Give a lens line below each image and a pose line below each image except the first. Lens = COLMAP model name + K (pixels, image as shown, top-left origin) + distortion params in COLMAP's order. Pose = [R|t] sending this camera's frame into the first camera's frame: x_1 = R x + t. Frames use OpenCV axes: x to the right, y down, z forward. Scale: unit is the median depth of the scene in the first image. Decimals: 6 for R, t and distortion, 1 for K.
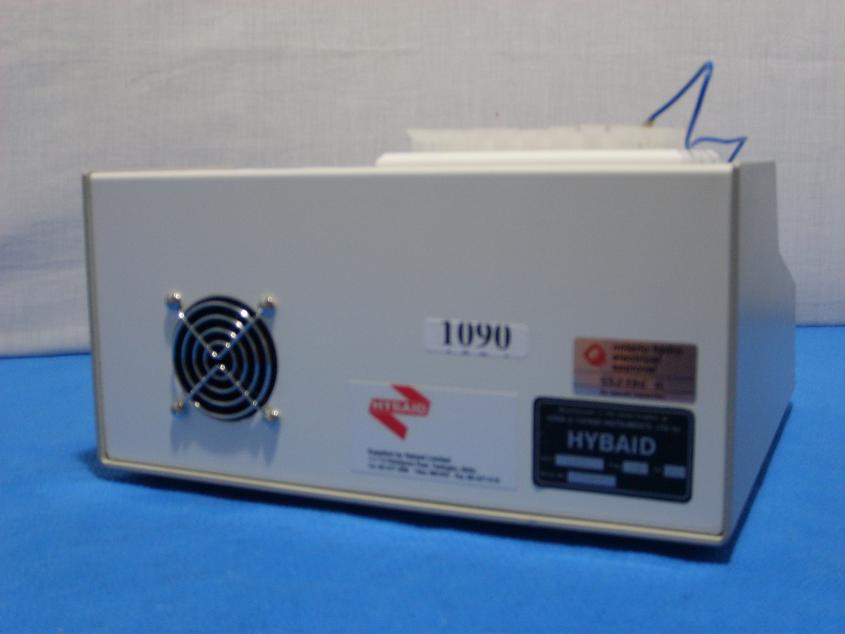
lens RADIAL K [[1062.8, 0, 422.5], [0, 1062.8, 317.0], [0, 0, 1]] dist [-0.155122, 0.064040]
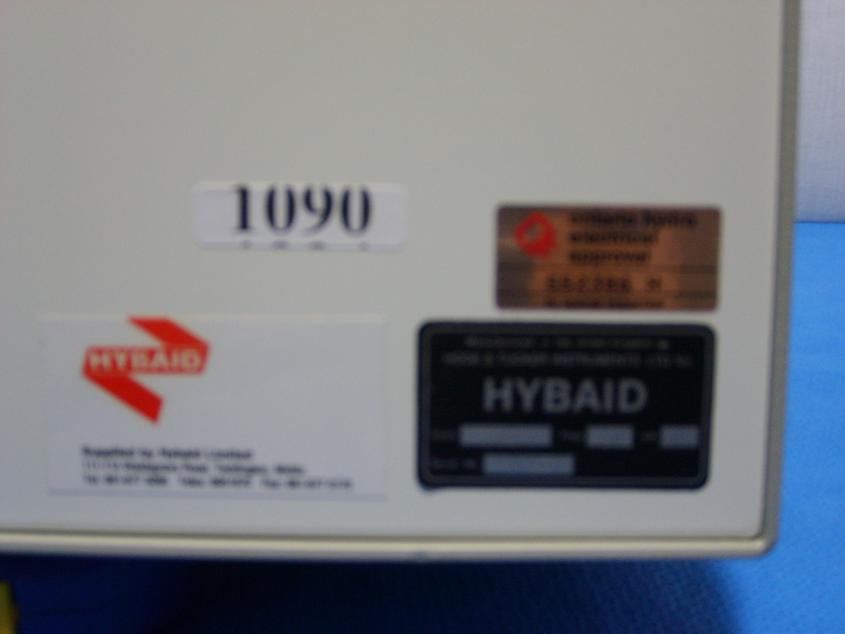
lens RADIAL K [[1062.8, 0, 422.5], [0, 1062.8, 317.0], [0, 0, 1]] dist [-0.155122, 0.064040]
pose [[0.923421, -0.042883, 0.381385, -0.095158], [0.040633, 0.999077, 0.013955, 0.064623], [-0.381631, 0.002611, 0.924311, 0.494493]]
